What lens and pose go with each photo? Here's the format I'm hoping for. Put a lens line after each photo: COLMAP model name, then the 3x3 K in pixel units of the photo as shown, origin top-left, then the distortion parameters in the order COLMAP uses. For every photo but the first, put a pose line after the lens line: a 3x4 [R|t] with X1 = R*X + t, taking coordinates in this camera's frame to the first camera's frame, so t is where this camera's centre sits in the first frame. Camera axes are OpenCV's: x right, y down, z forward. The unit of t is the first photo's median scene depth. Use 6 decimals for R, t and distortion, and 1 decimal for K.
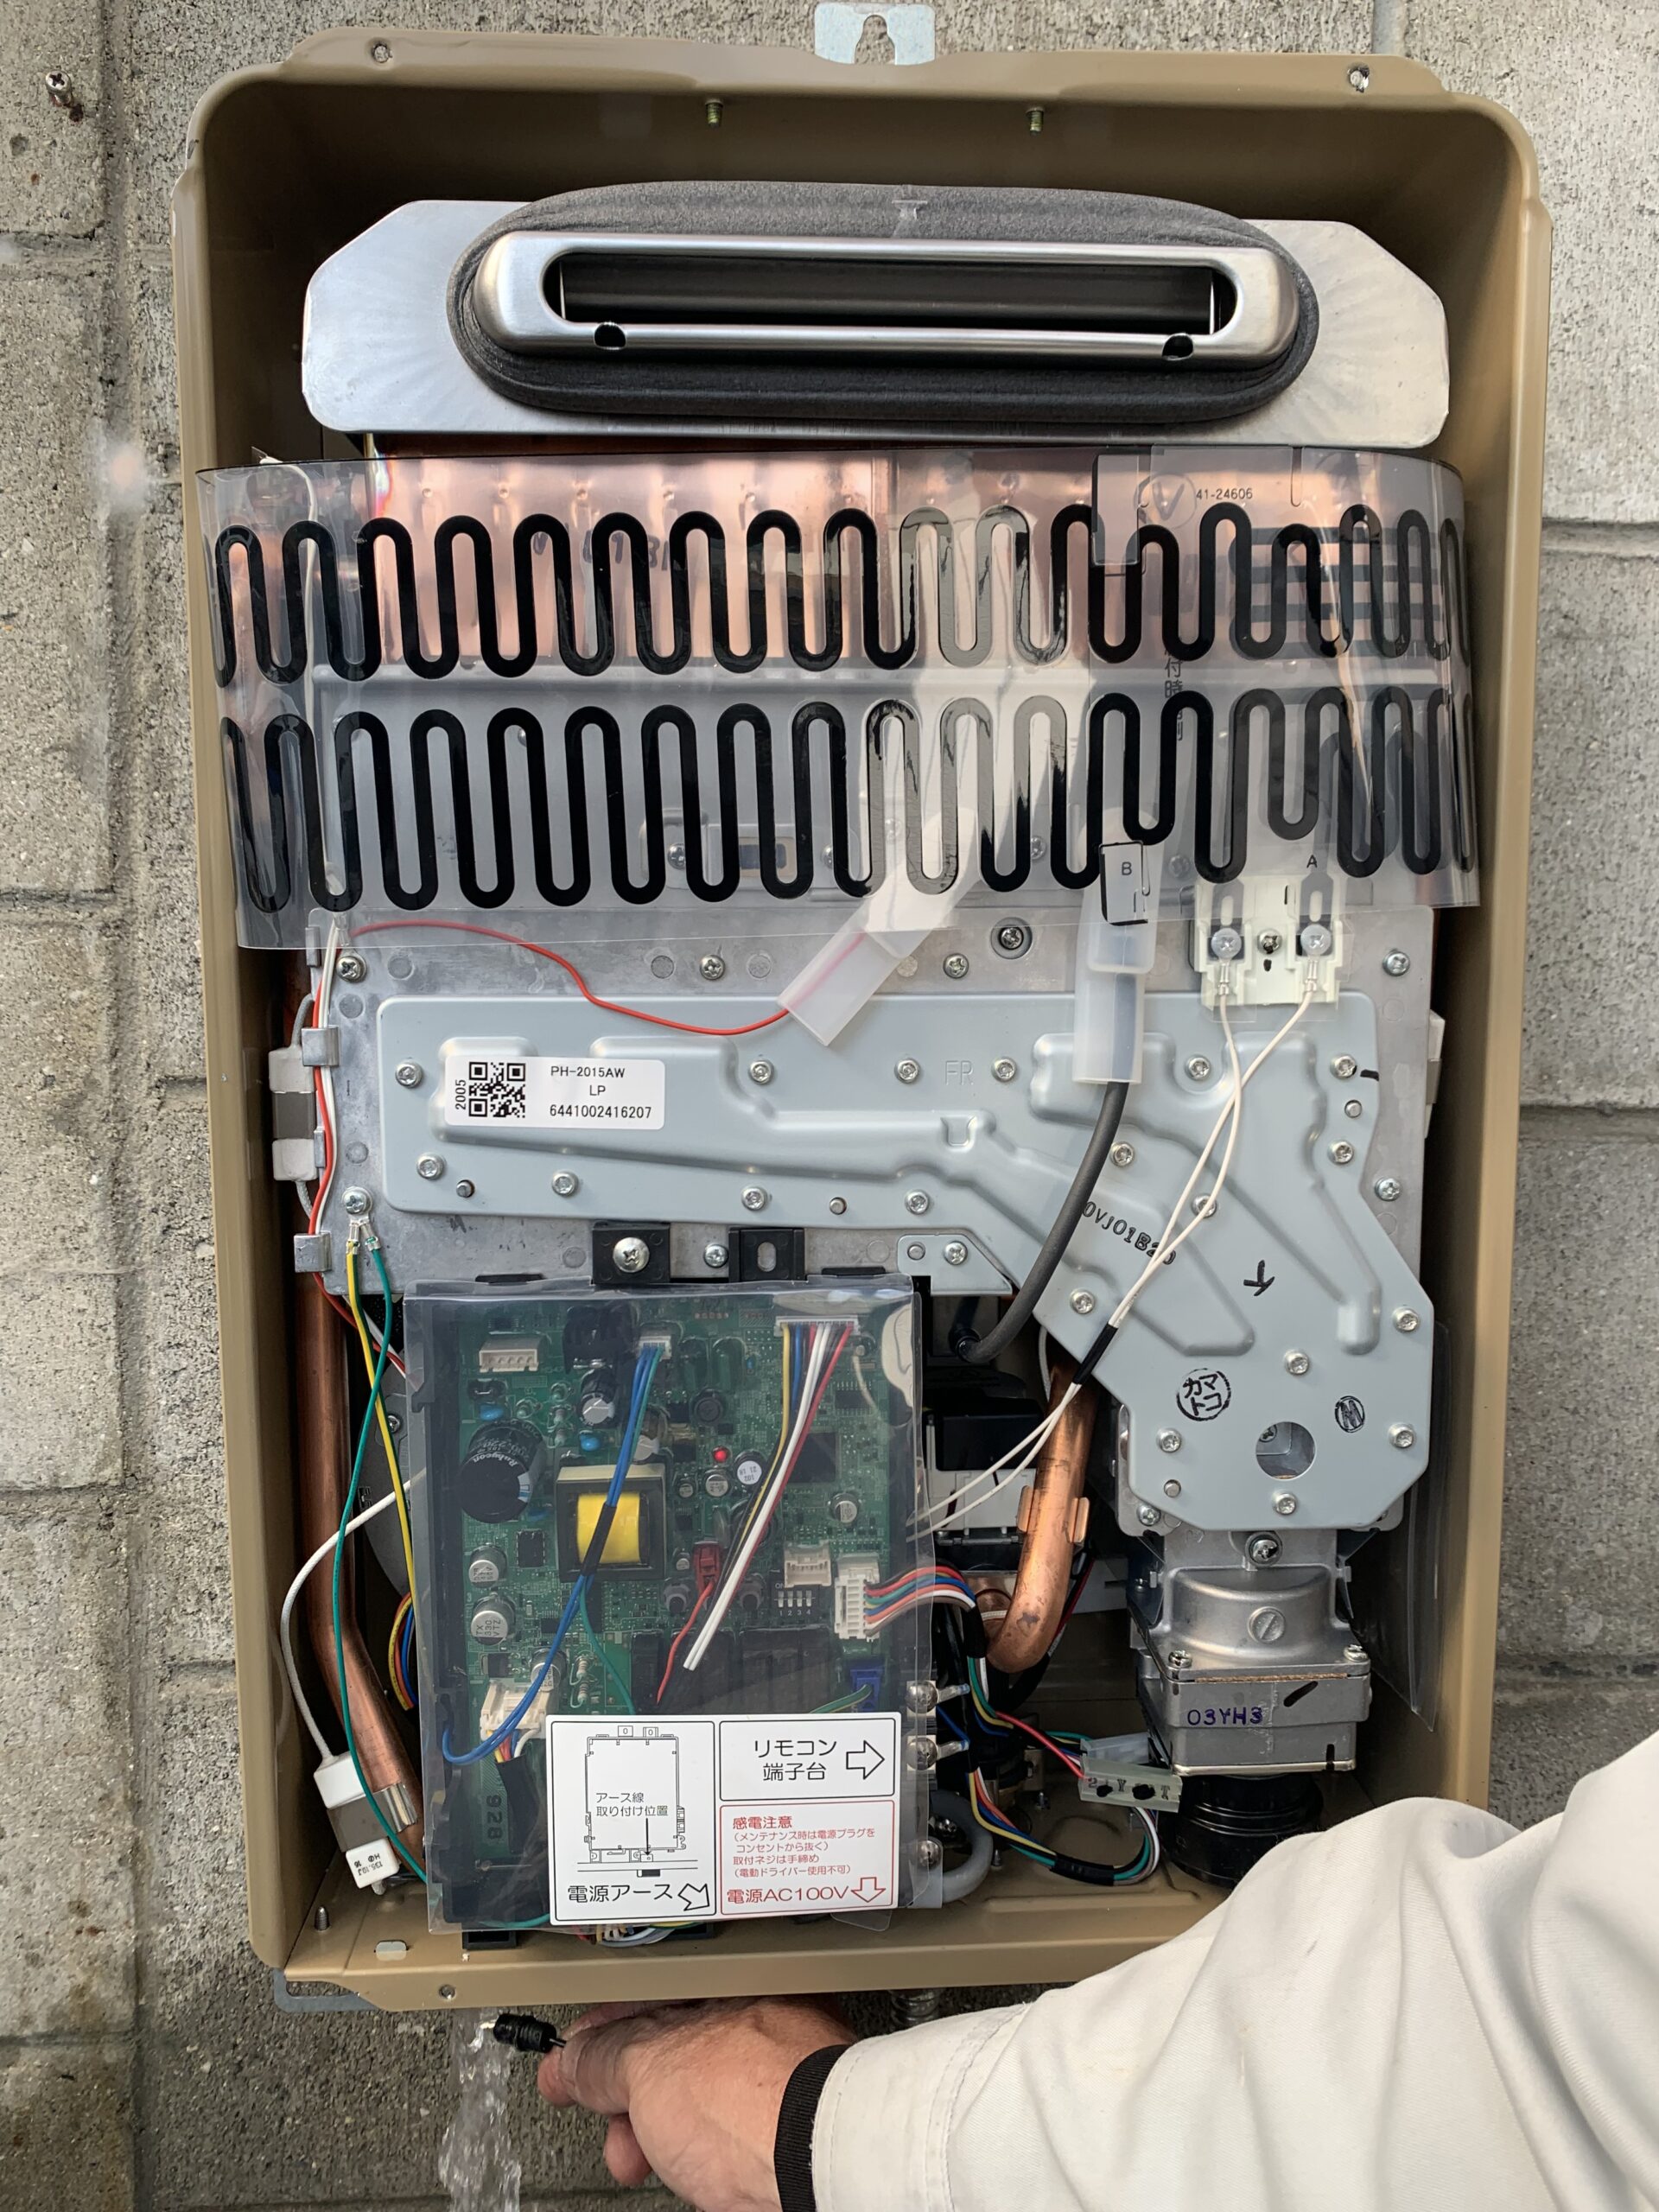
lens RADIAL K [[1696.3, 0, 869.9], [0, 1696.3, 1037.3], [0, 0, 1]] dist [0.001137, 0.003023]
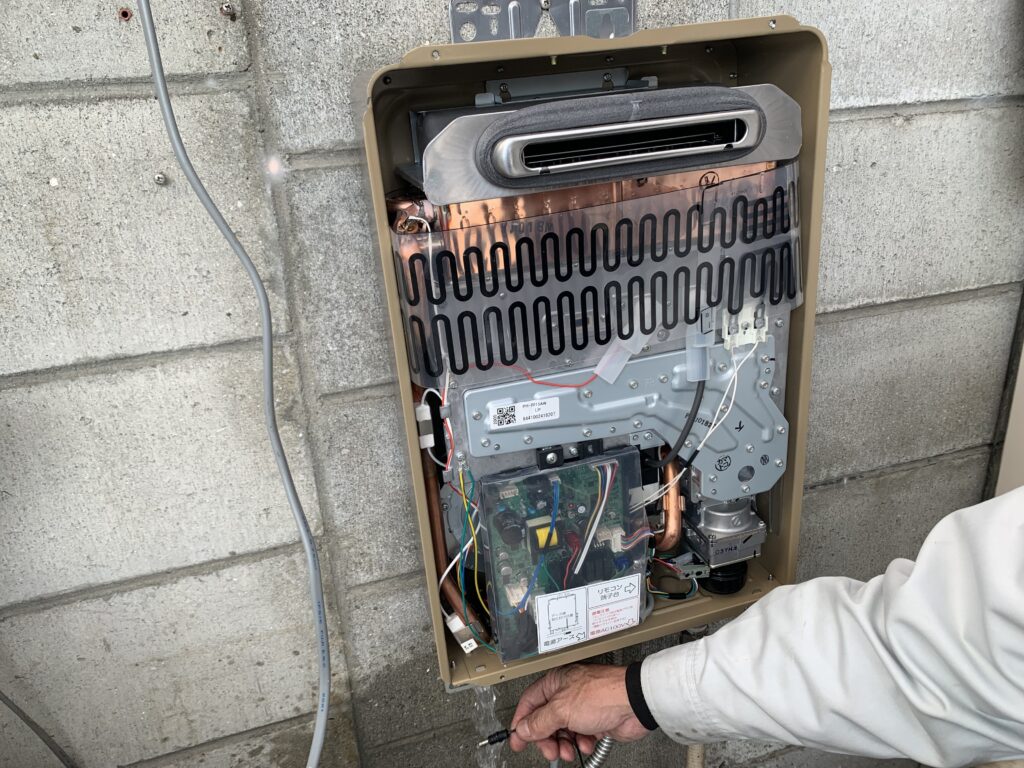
lens RADIAL K [[770.0, 0, 513.2], [0, 770.0, 359.6], [0, 0, 1]] dist [0.048010, -0.079762]
pose [[0.973462, -0.148489, 0.174136, -0.398929], [0.099150, 0.959450, 0.263865, -0.385976], [-0.206256, -0.239596, 0.948711, -0.228922]]
